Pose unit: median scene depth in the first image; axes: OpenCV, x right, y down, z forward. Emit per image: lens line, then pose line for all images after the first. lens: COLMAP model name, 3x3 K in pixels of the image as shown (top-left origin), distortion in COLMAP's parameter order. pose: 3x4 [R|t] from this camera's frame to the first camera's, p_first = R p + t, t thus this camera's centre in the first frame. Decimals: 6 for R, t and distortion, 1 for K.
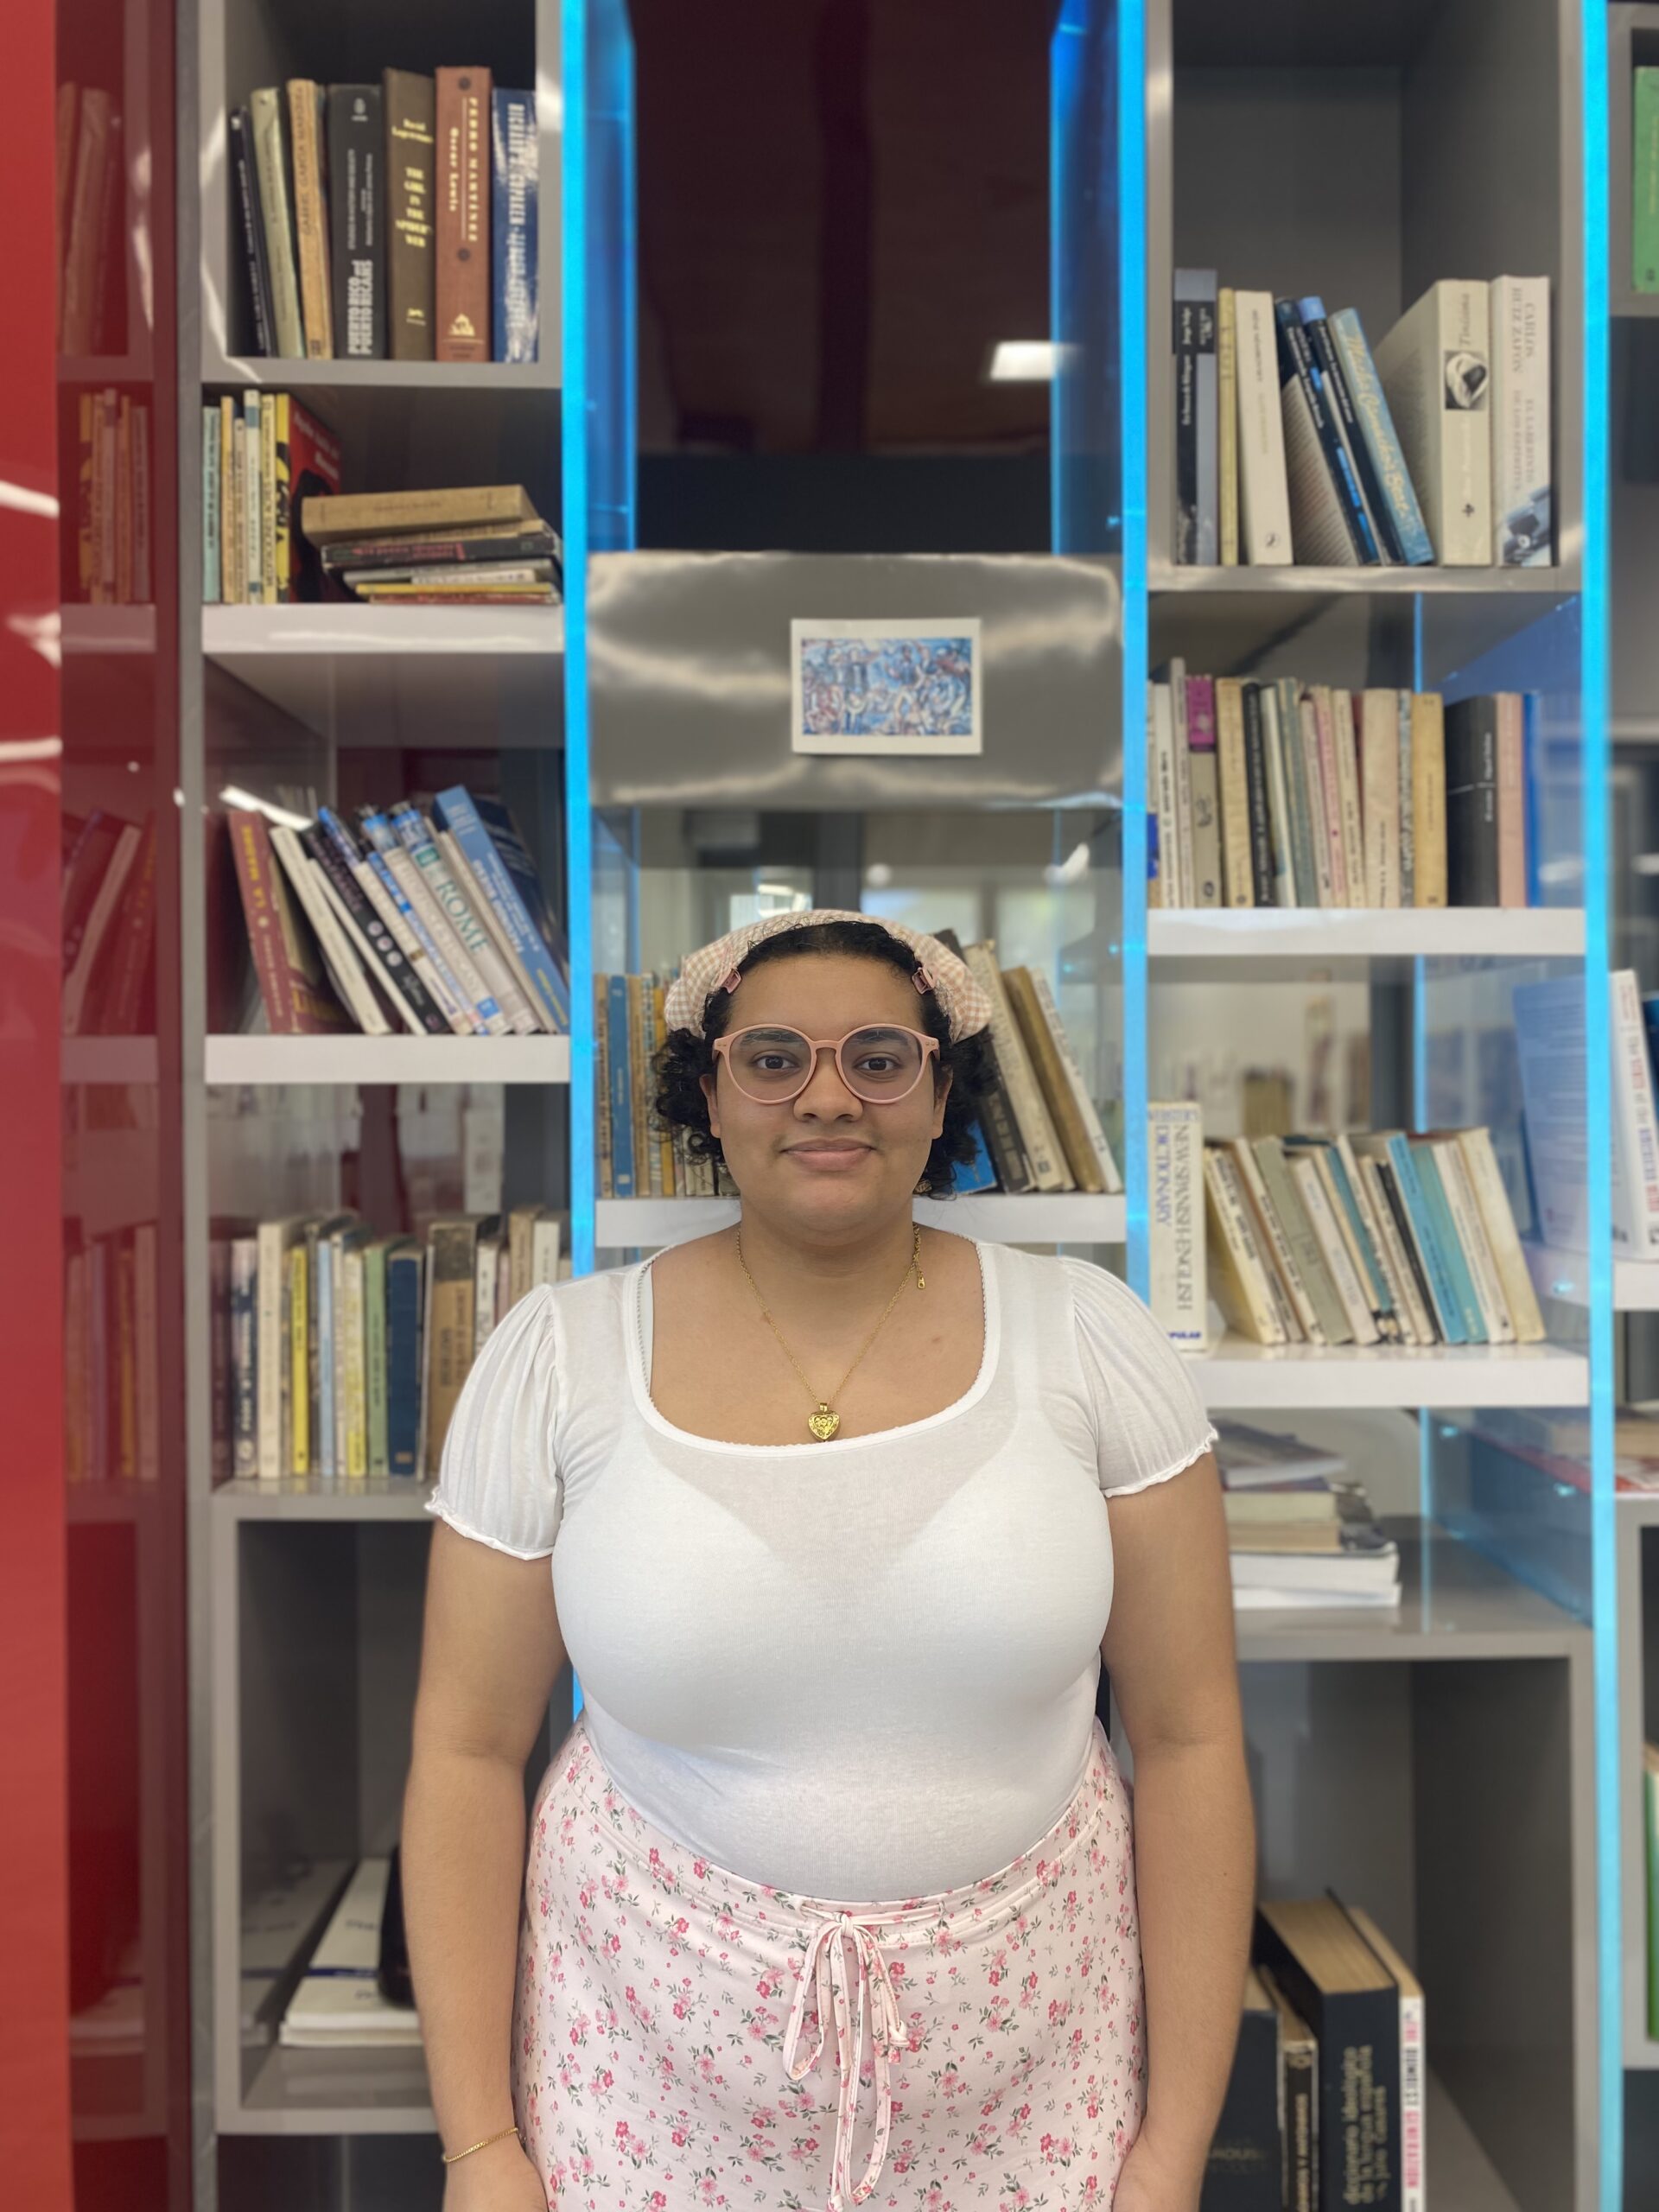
lens RADIAL K [[1728.0, 0, 844.9], [0, 1728.0, 1098.8], [0, 0, 1]] dist [-0.002043, -0.007418]
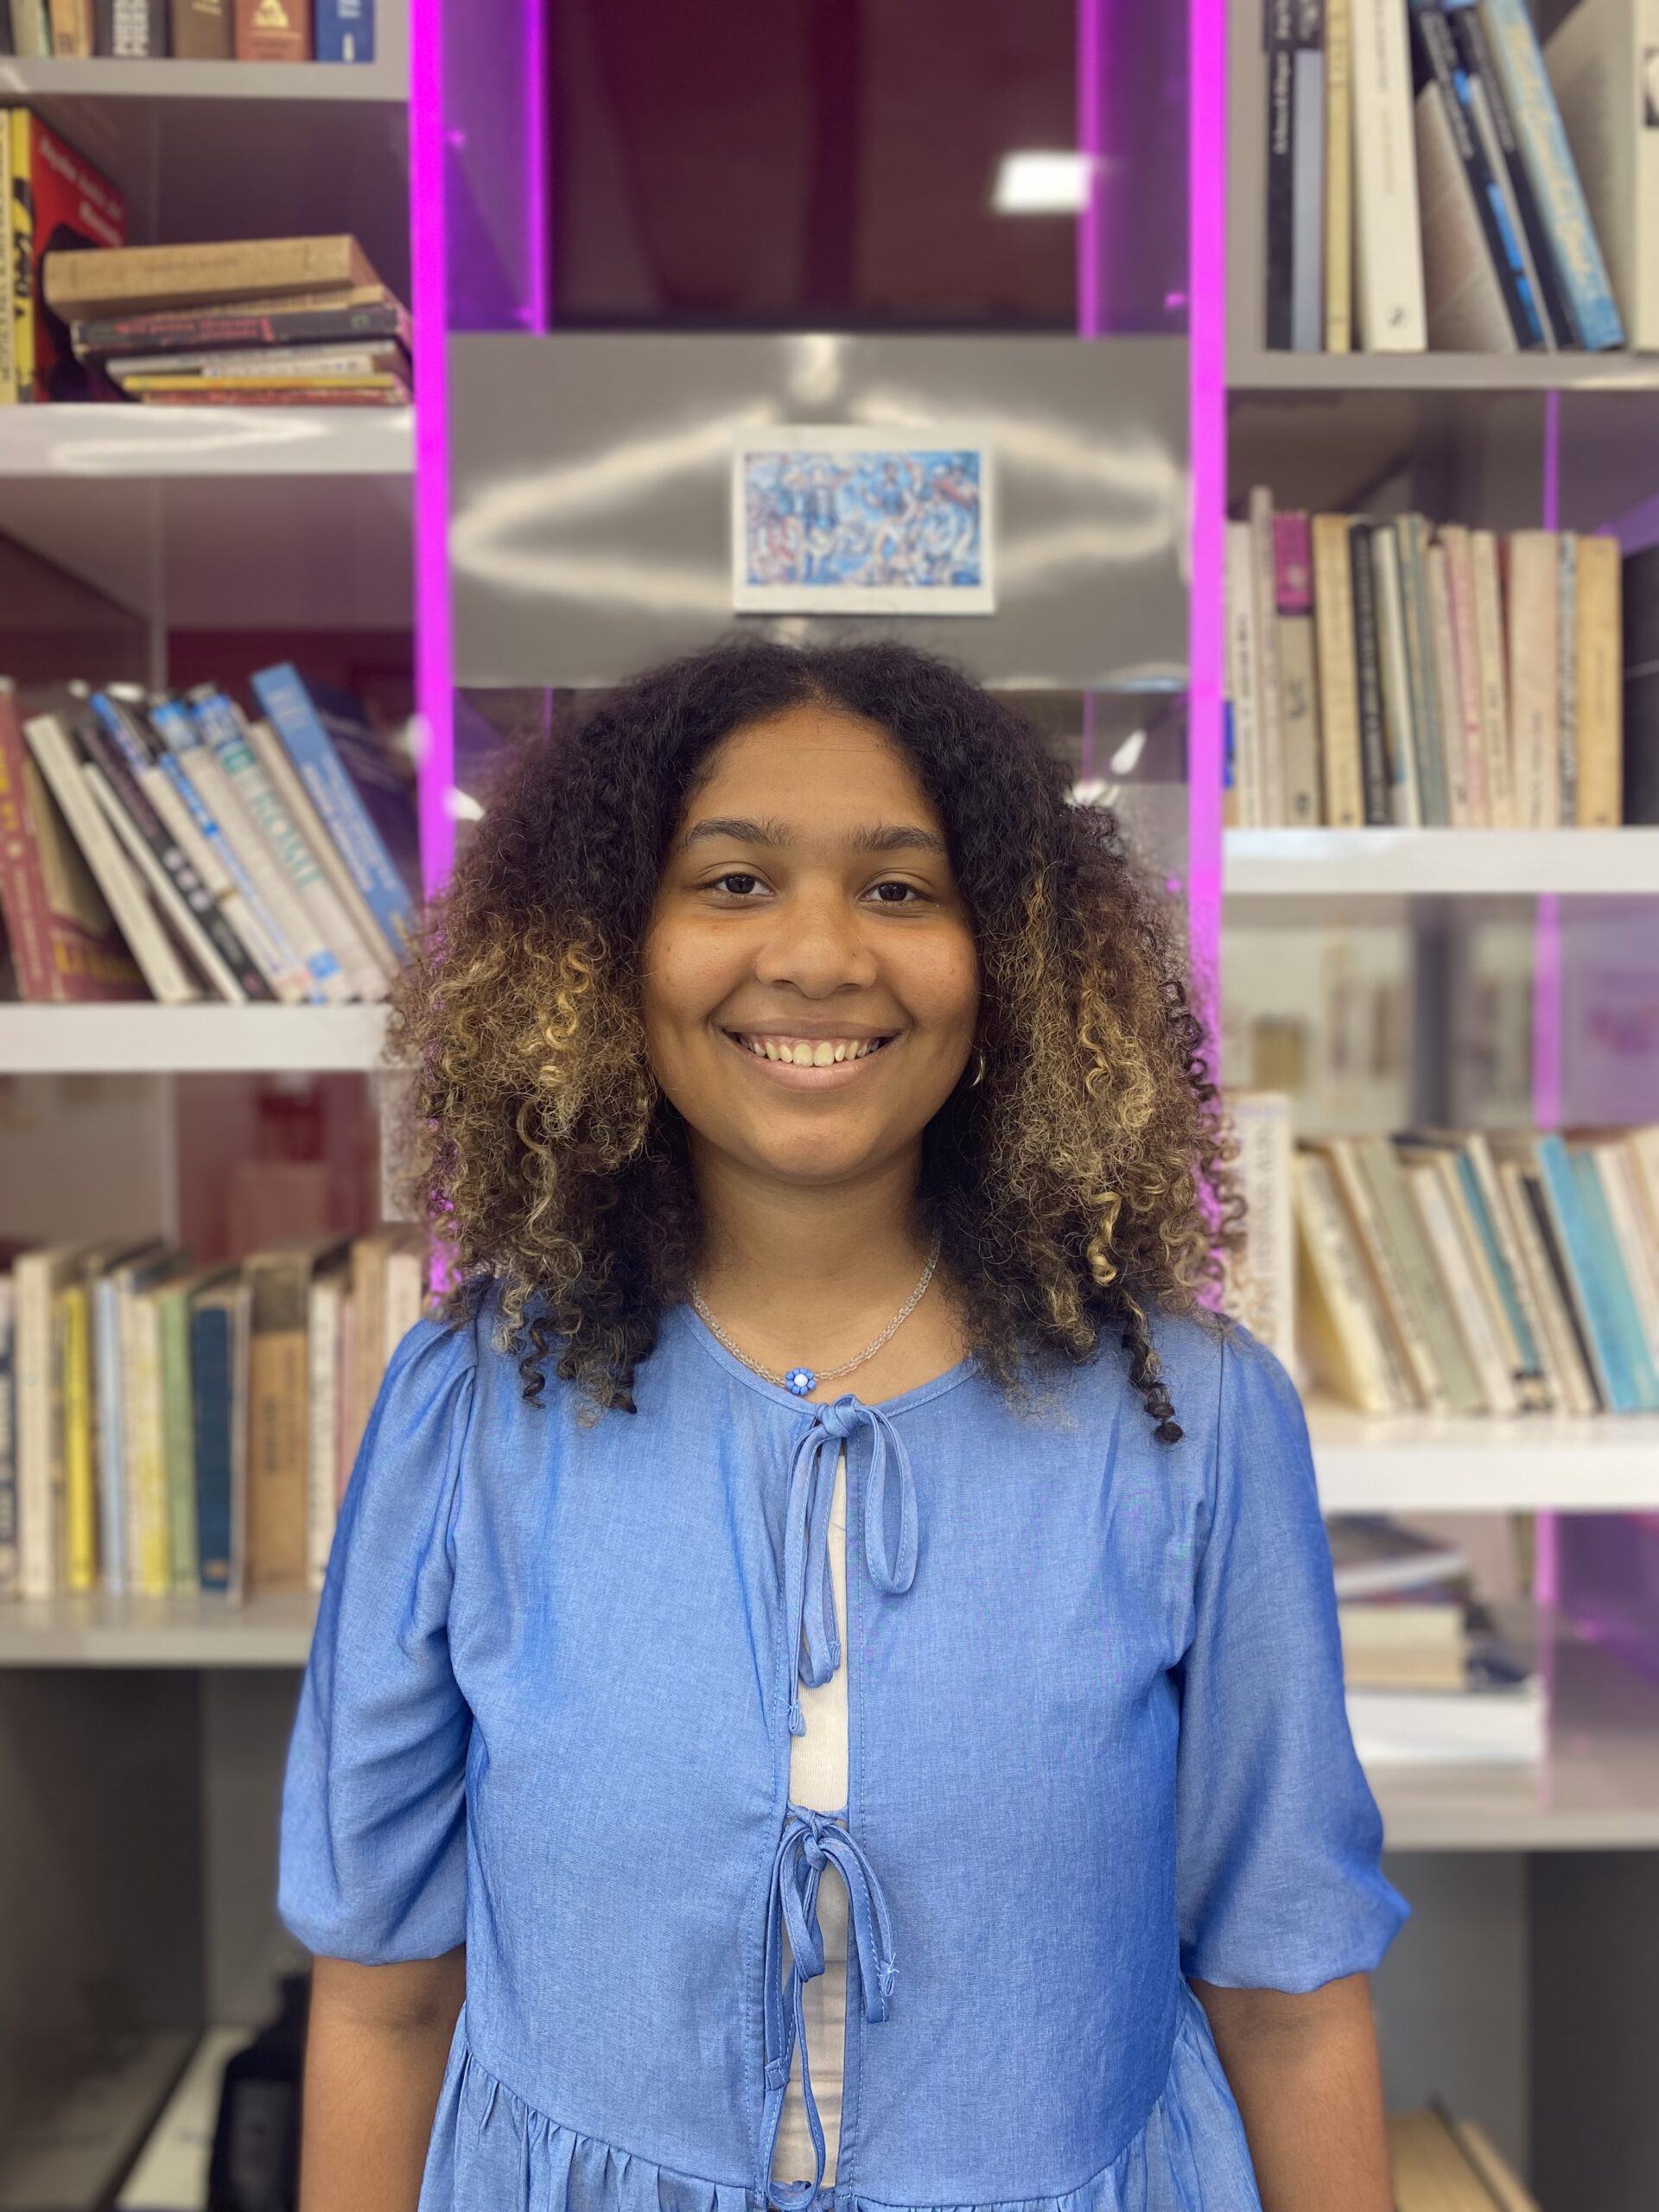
lens RADIAL K [[1728.0, 0, 831.7], [0, 1728.0, 1097.2], [0, 0, 1]] dist [-0.002043, -0.007418]
pose [[0.999999, -0.000525, -0.000921, 0.011470], [0.000556, 0.999439, 0.033478, -0.021839], [0.000902, -0.033479, 0.999439, 0.268925]]
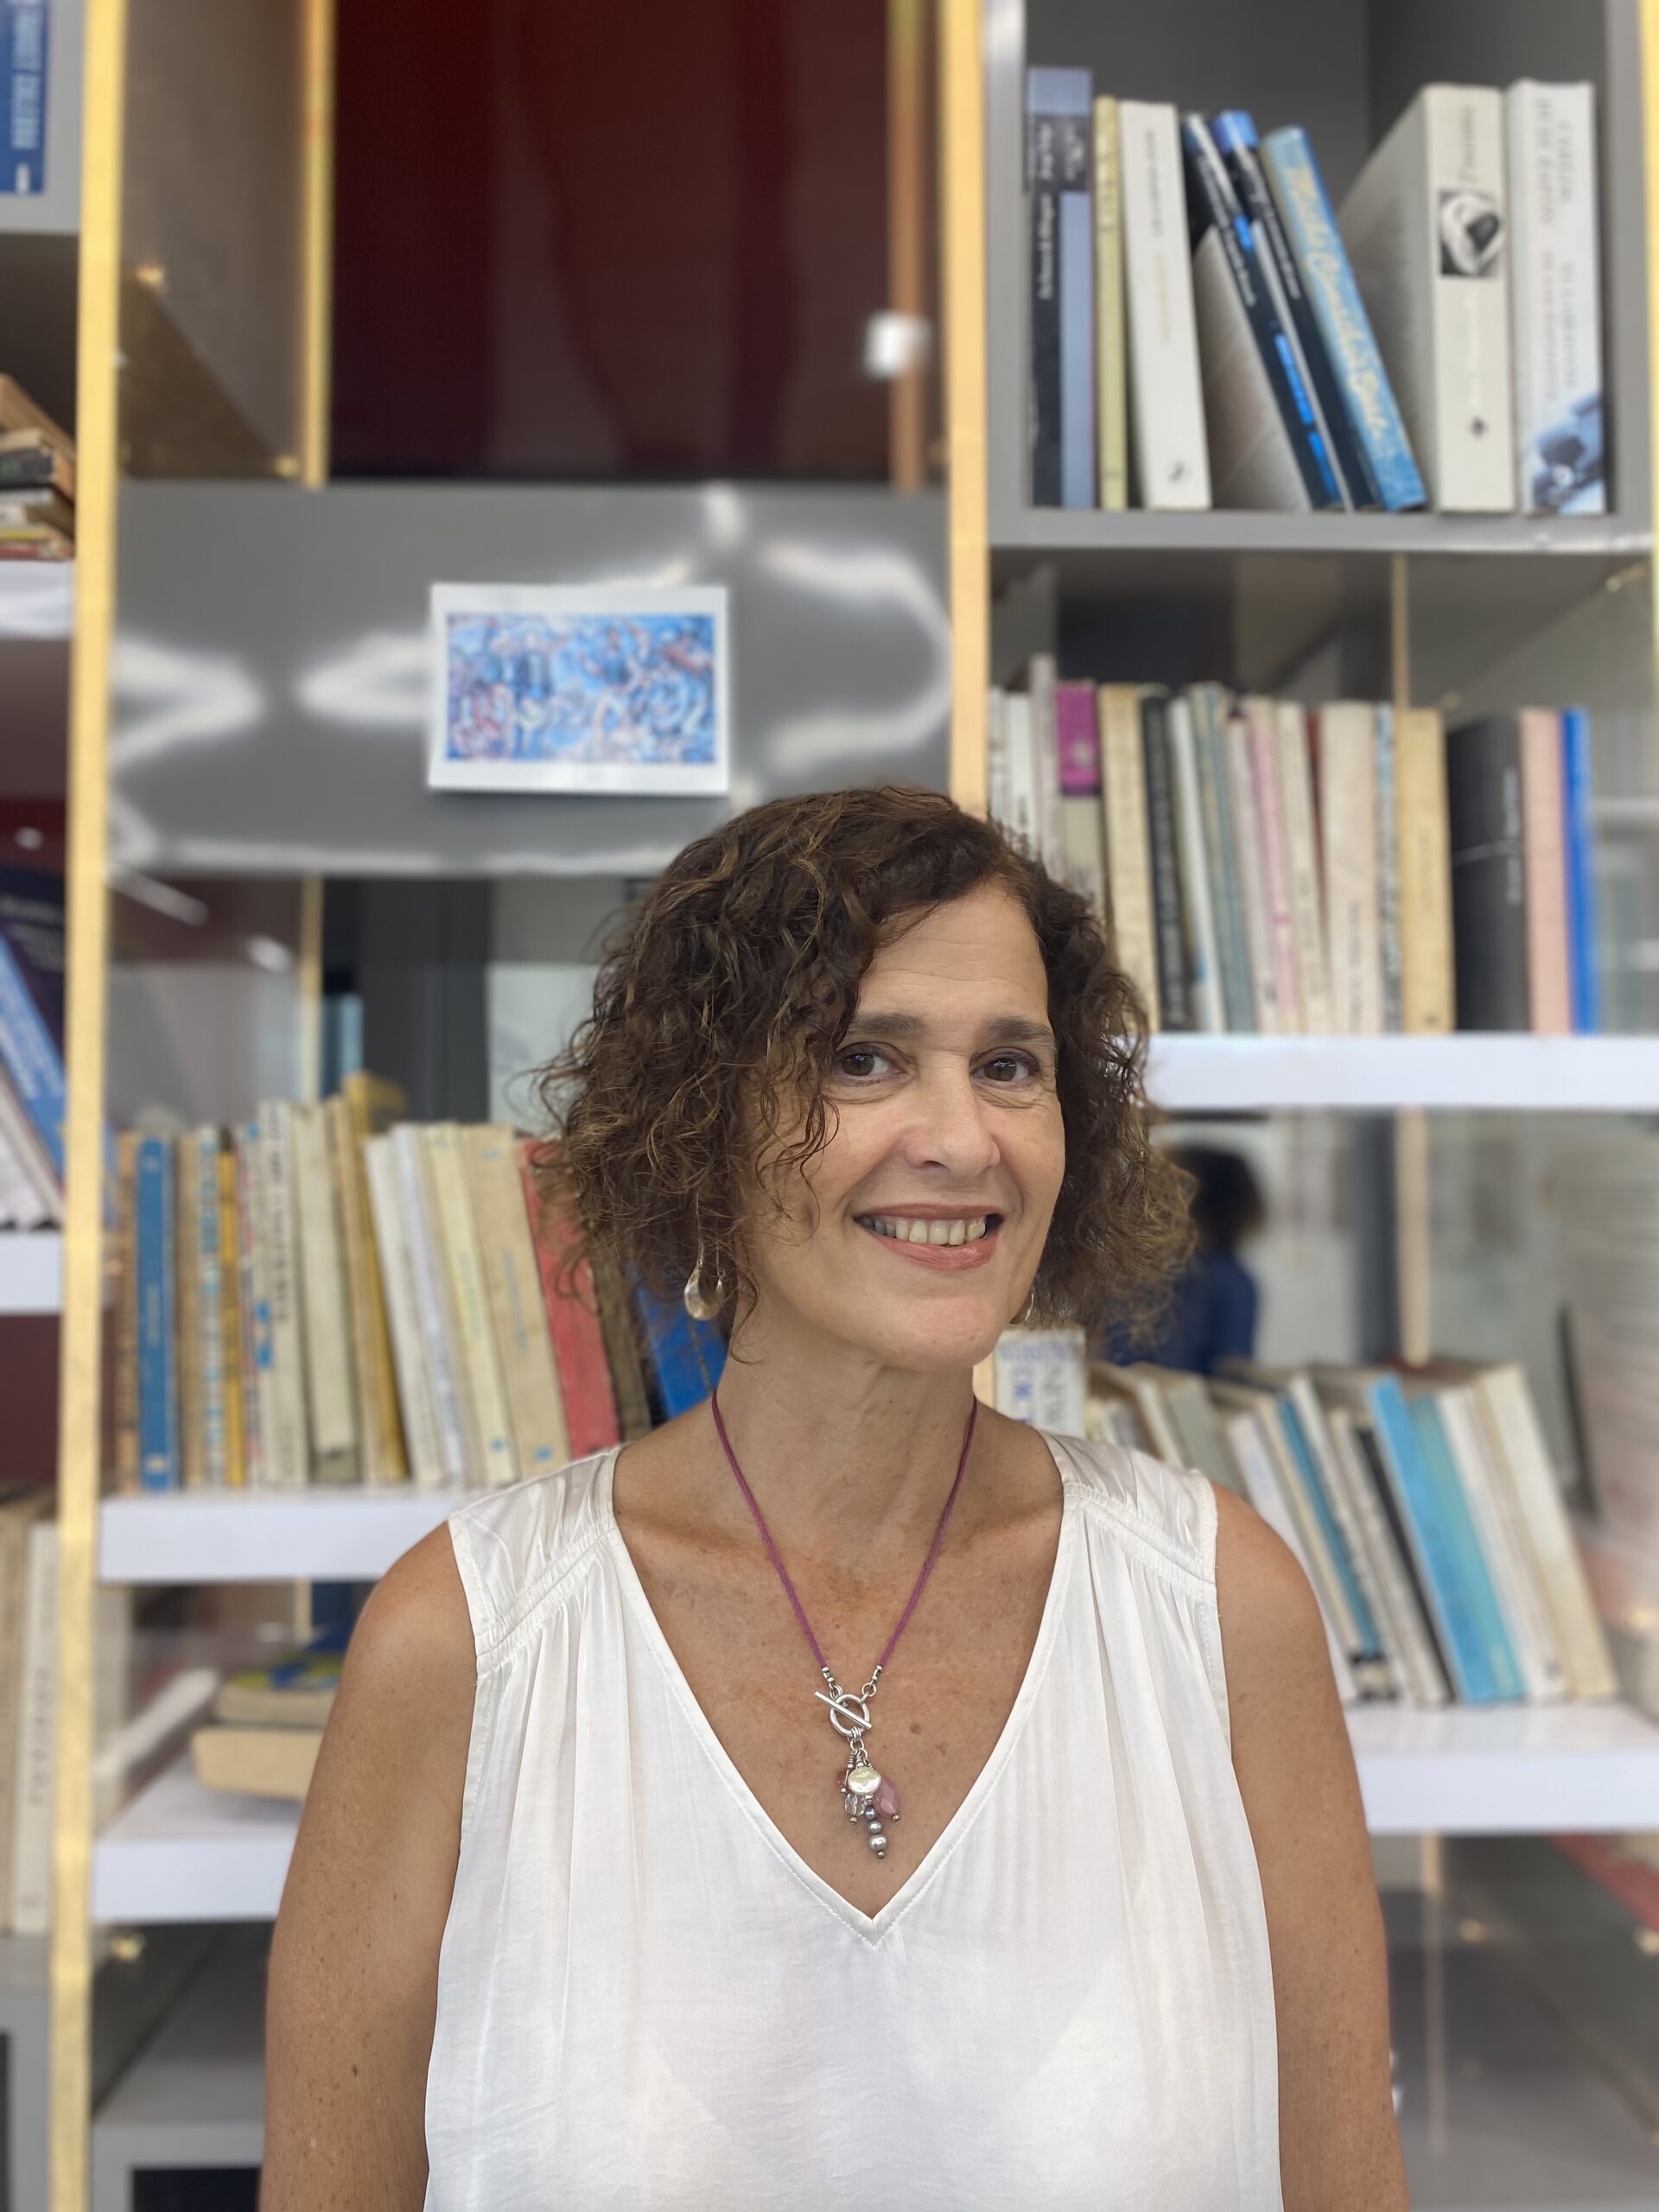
lens RADIAL K [[1728.0, 0, 840.9], [0, 1728.0, 1087.6], [0, 0, 1]] dist [-0.002043, -0.007418]
pose [[0.999847, 0.001500, 0.017447, 0.108371], [-0.000505, 0.998378, -0.056931, -0.054181], [-0.017504, 0.056914, 0.998226, 0.363782]]
